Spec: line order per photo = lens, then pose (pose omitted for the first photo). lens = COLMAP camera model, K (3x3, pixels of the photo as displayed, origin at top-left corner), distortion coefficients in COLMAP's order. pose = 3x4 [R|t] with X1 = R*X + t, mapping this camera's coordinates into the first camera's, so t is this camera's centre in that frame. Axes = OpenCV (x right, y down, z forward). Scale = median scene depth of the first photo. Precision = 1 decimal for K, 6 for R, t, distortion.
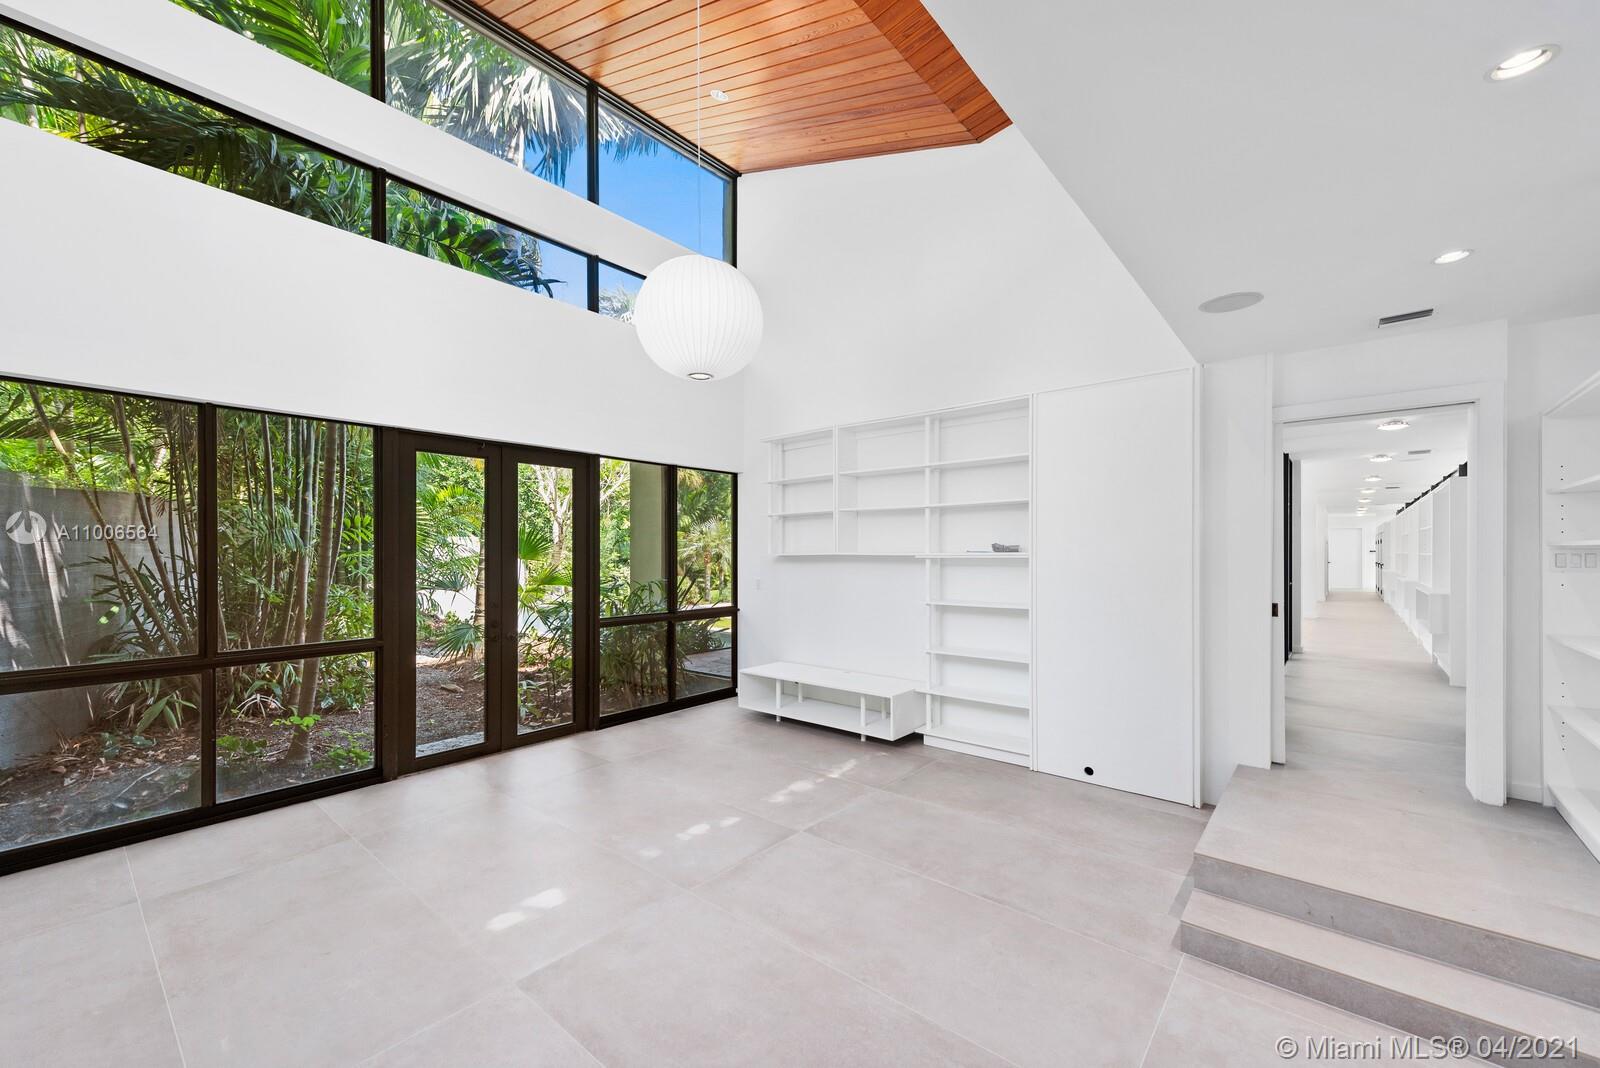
lens RADIAL K [[628.4, 0, 813.3], [0, 628.4, 544.1], [0, 0, 1]] dist [0.000954, -0.000164]
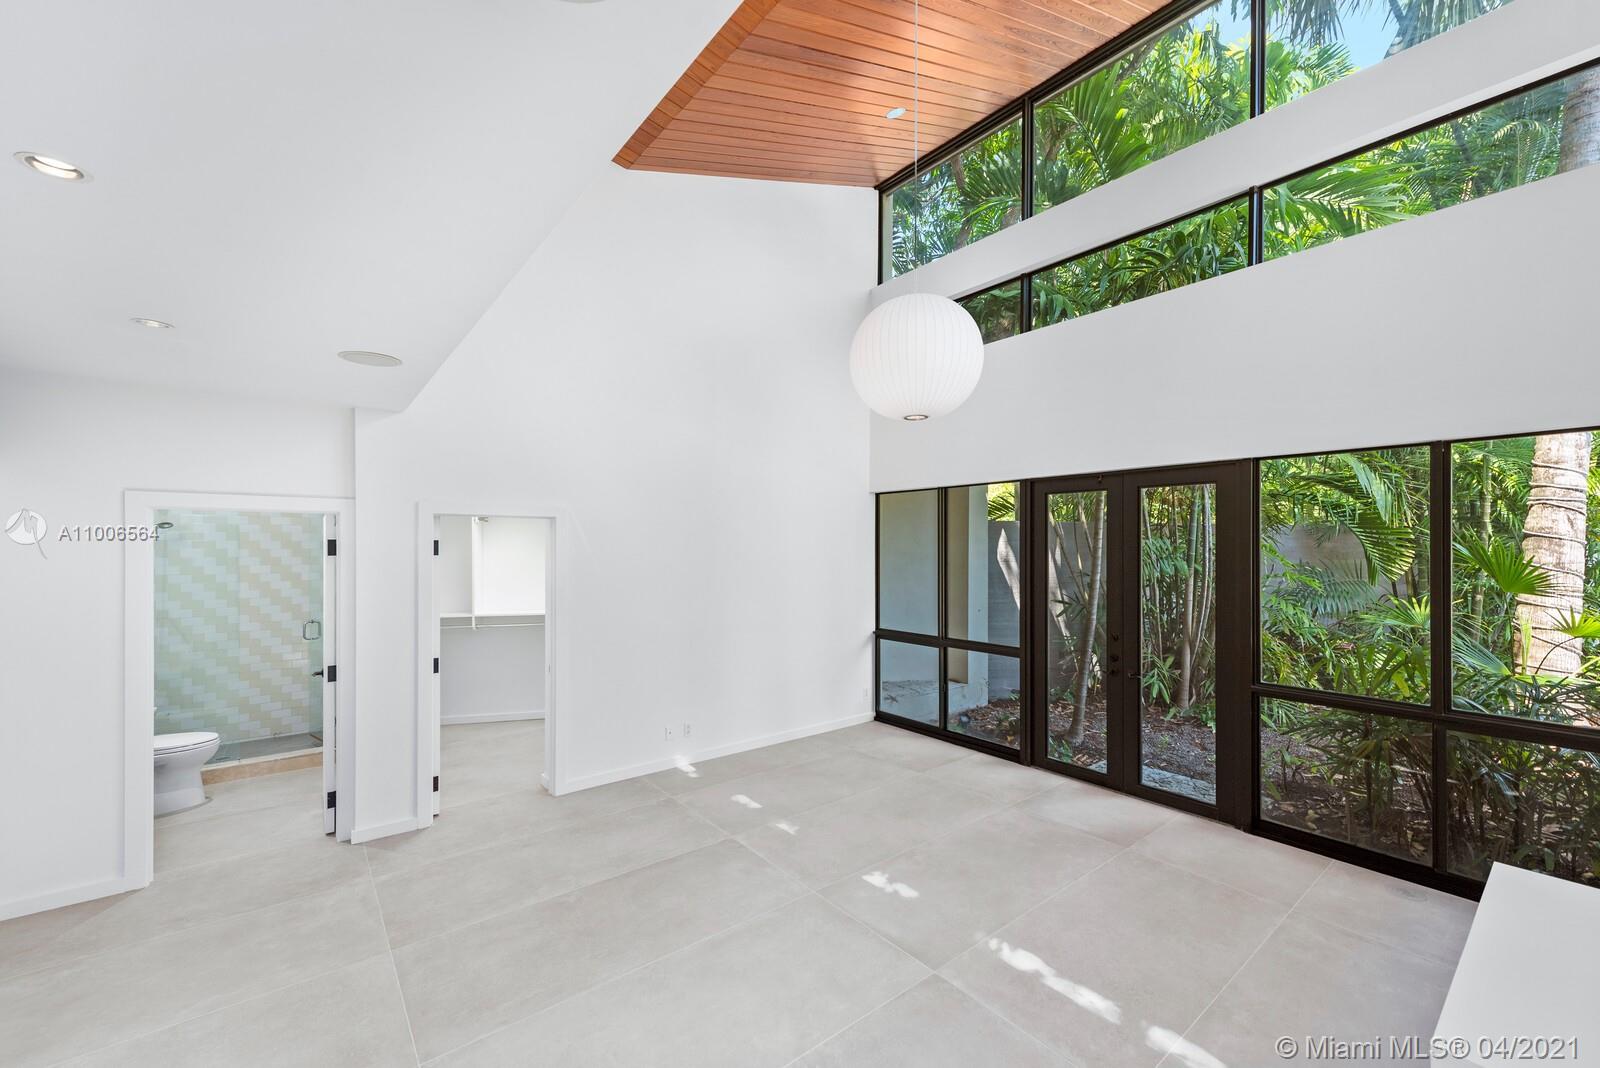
lens RADIAL K [[628.4, 0, 793.0], [0, 628.4, 542.7], [0, 0, 1]] dist [0.000954, -0.000164]
pose [[-0.201082, -0.010227, -0.979521, 0.587907], [0.003106, 0.999934, -0.011078, -0.045412], [0.979569, -0.005270, -0.201037, 0.745641]]
